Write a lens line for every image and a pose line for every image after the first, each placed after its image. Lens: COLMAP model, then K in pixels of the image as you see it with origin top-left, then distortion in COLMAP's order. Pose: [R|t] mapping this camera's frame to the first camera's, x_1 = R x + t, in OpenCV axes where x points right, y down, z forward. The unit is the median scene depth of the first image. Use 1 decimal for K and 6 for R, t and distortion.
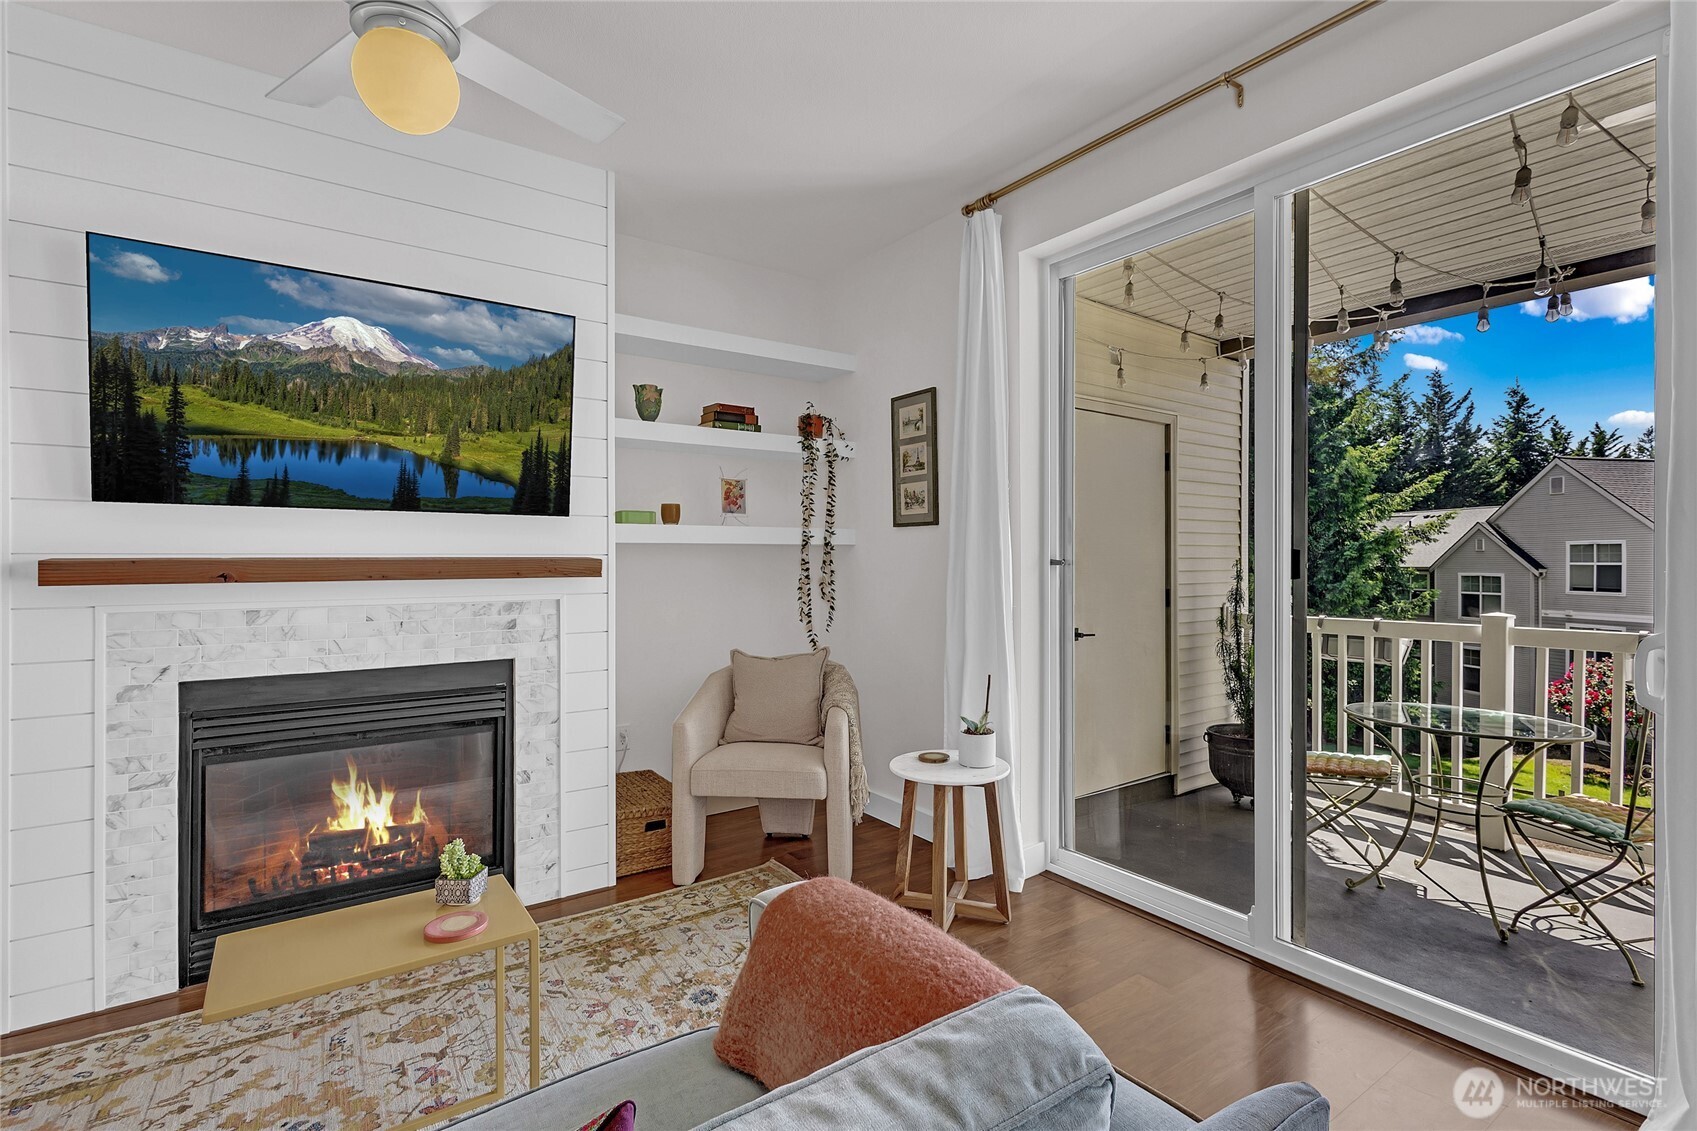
lens RADIAL K [[791.5, 0, 871.2], [0, 791.5, 565.3], [0, 0, 1]] dist [0.019682, -0.008143]
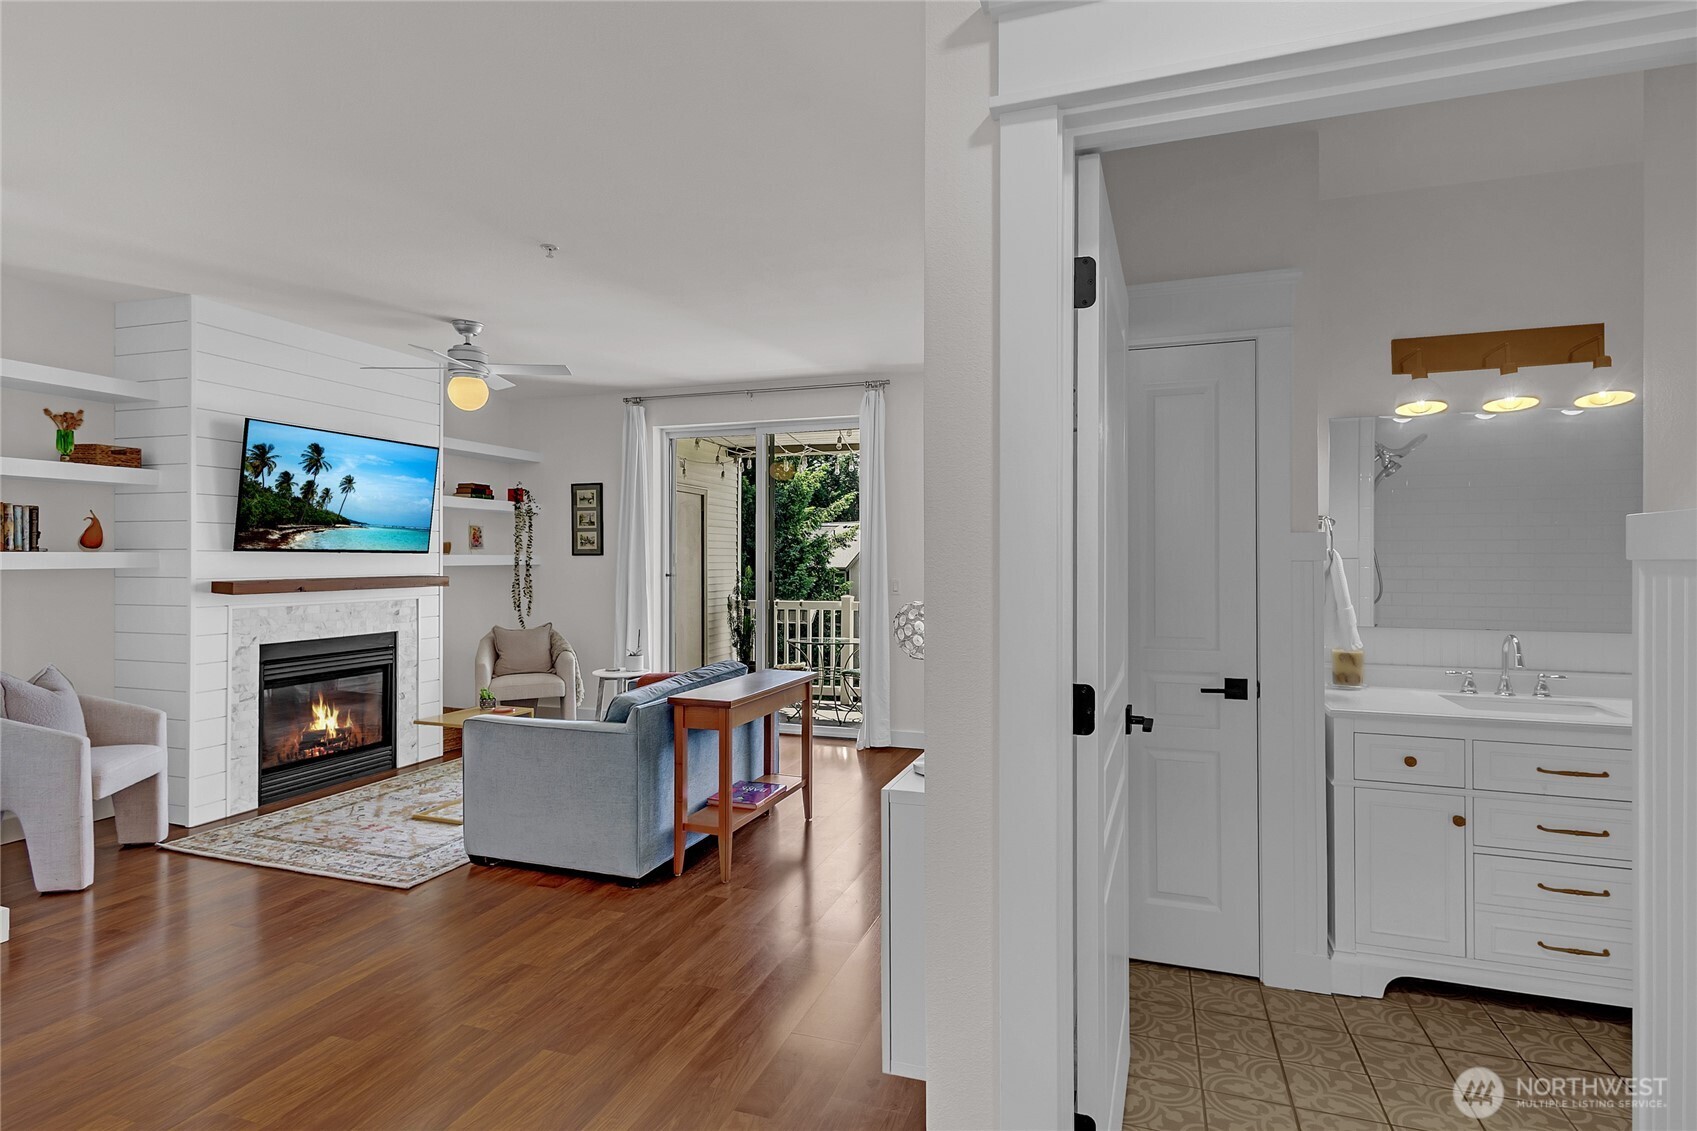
lens RADIAL K [[809.2, 0, 871.9], [0, 809.2, 557.4], [0, 0, 1]] dist [-0.003862, 0.000627]
pose [[0.803745, 0.004018, 0.594960, -0.504857], [0.000716, 0.999970, -0.007721, -0.028433], [-0.594973, 0.006632, 0.803718, -0.858036]]
